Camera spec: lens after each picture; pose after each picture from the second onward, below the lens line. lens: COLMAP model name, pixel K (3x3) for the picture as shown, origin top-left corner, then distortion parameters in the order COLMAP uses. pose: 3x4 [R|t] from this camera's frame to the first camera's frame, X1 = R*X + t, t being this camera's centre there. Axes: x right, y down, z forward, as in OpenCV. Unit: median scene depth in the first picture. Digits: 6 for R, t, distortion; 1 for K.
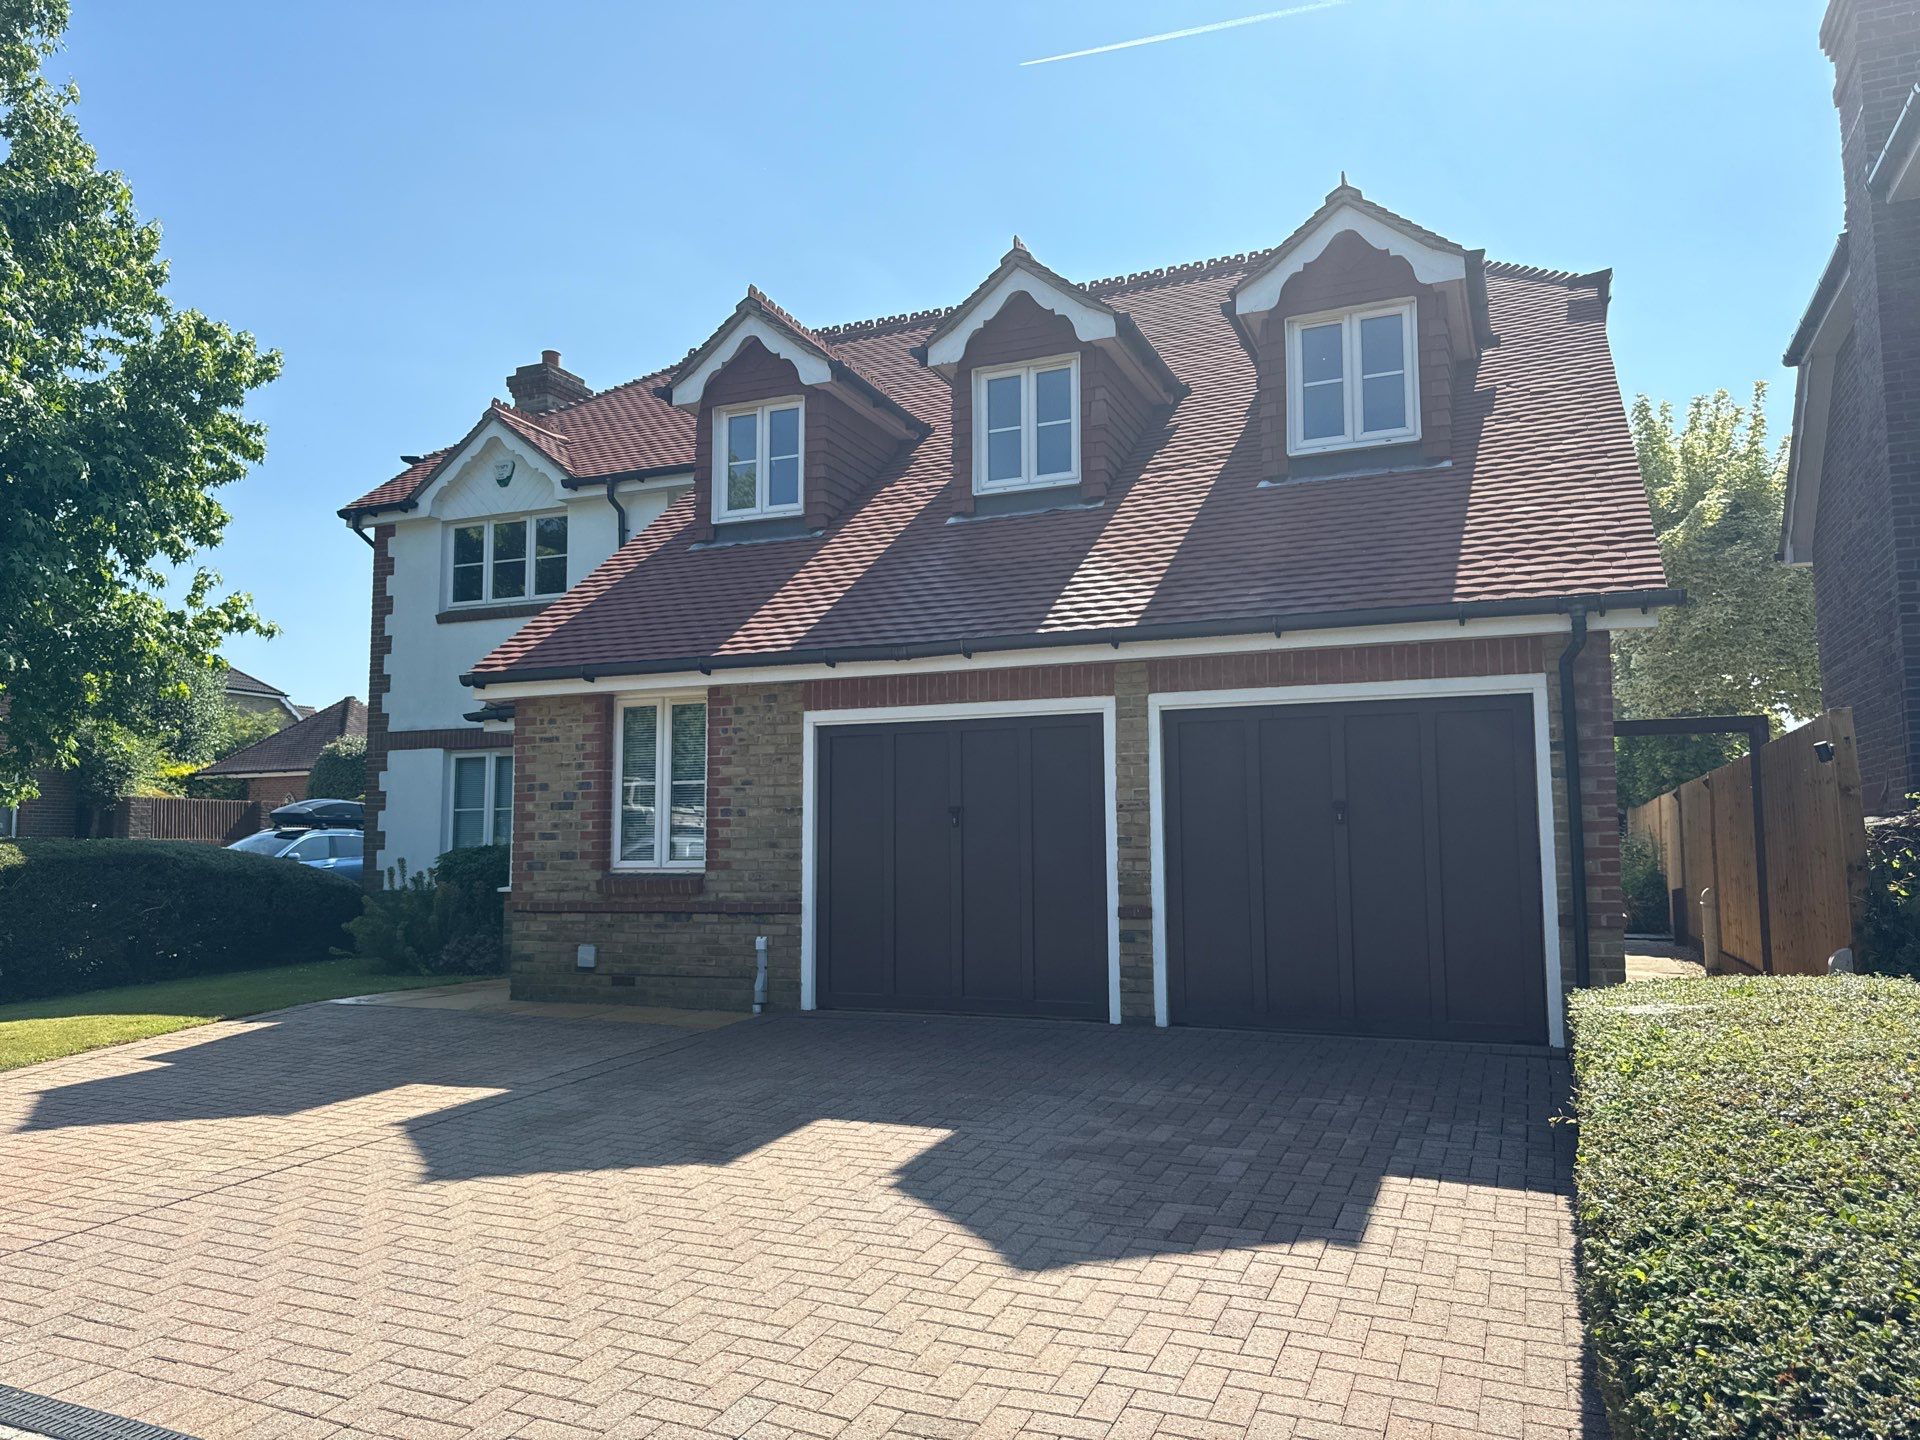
lens RADIAL K [[1354.8, 0, 965.8], [0, 1354.8, 726.3], [0, 0, 1]] dist [0.046389, -0.055704]
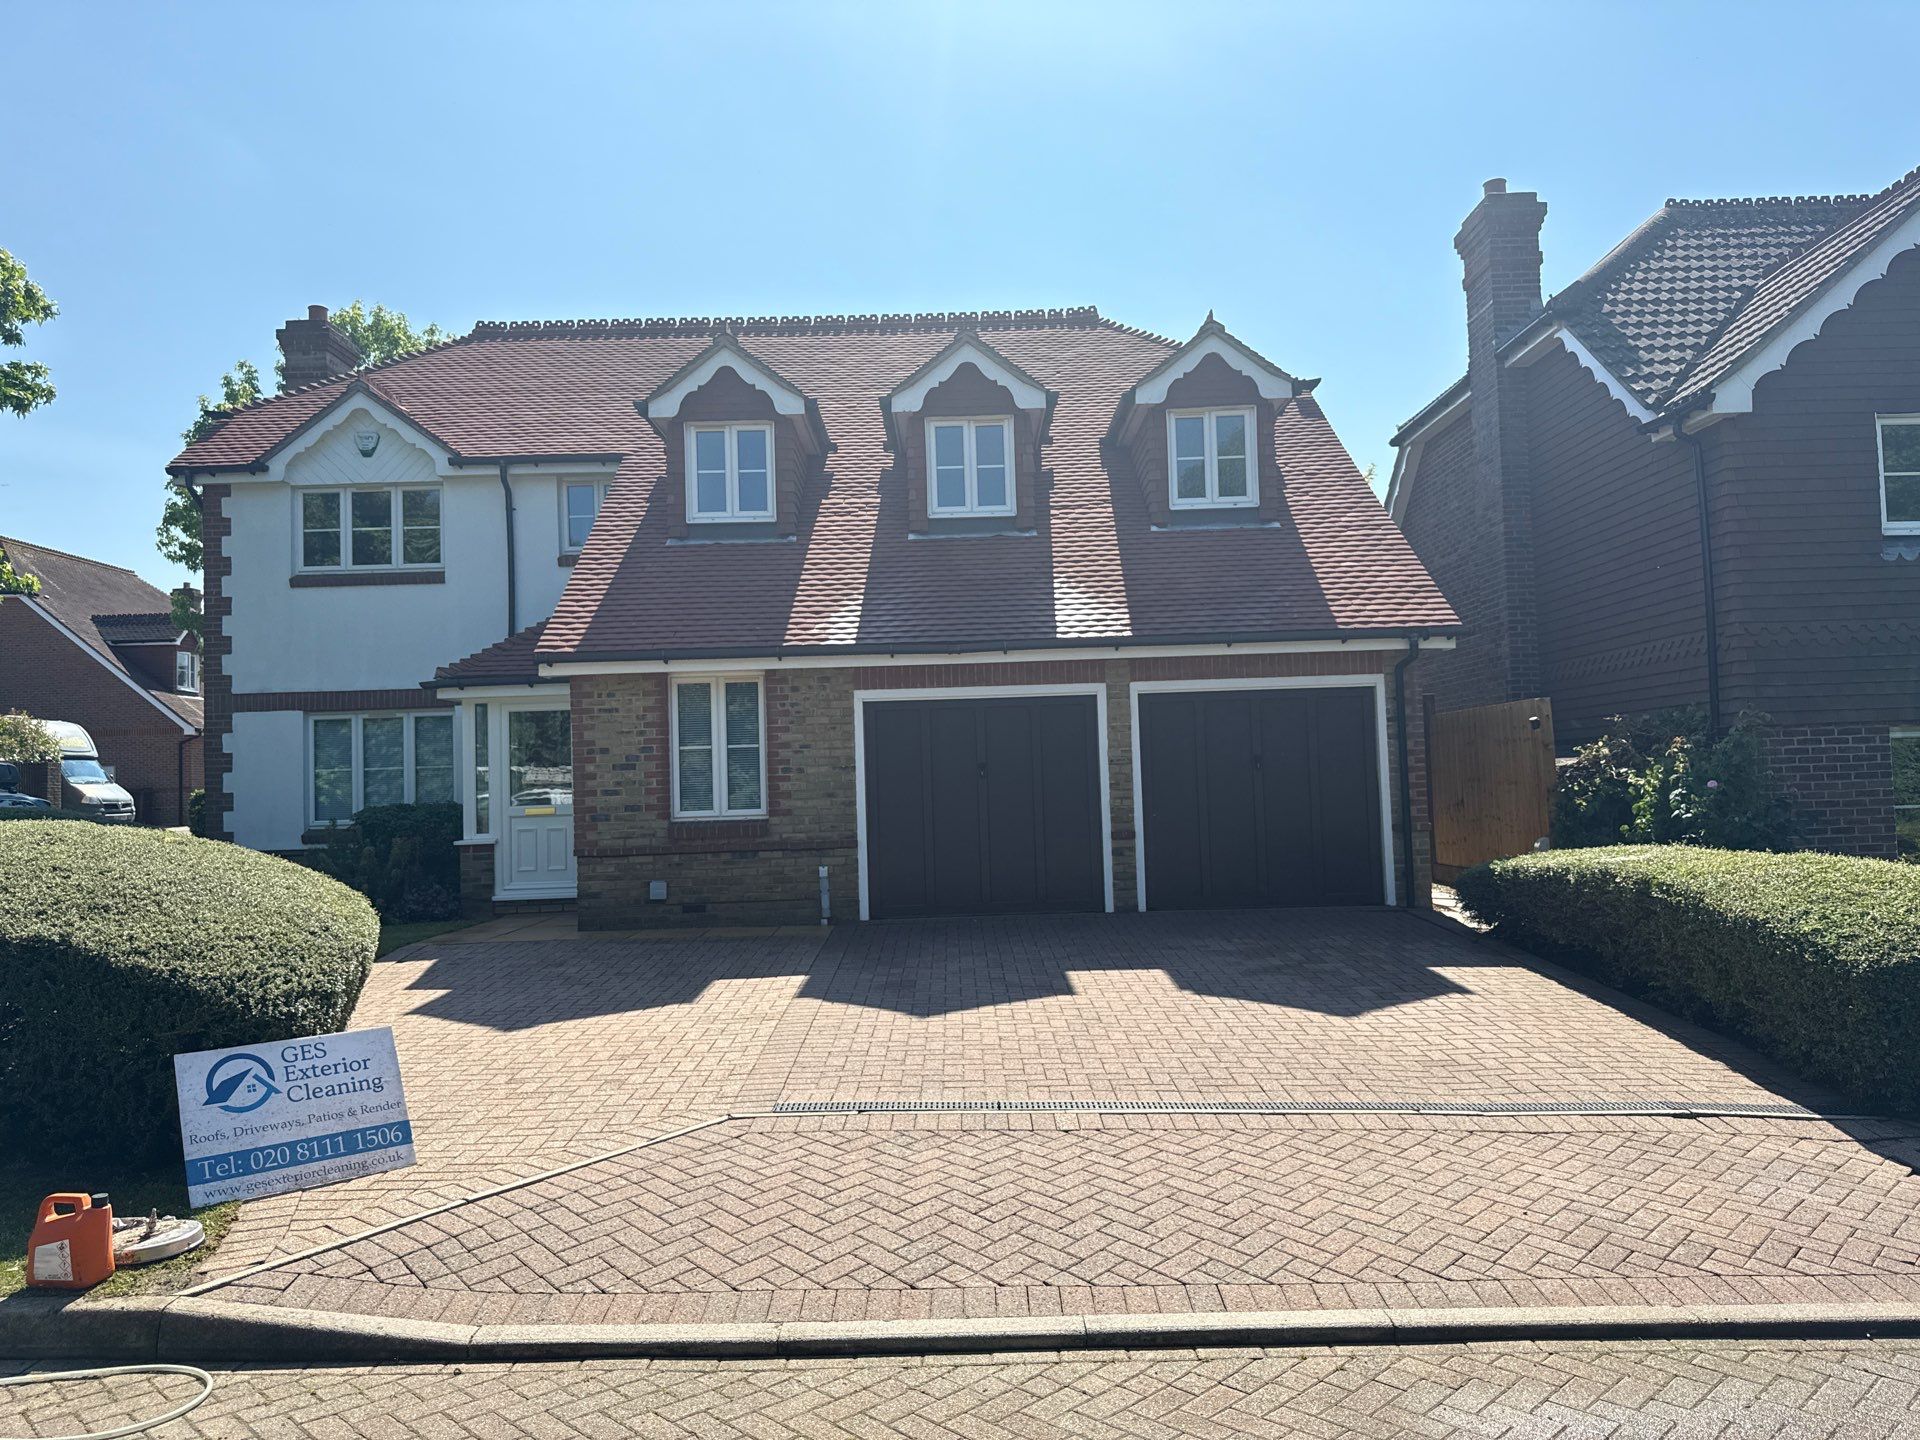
lens RADIAL K [[1354.8, 0, 966.8], [0, 1354.8, 729.0], [0, 0, 1]] dist [0.046389, -0.055704]
pose [[0.920057, -0.007152, 0.391718, -0.515132], [-0.010350, 0.999041, 0.042551, -0.029634], [-0.391647, -0.043204, 0.919101, -0.217005]]
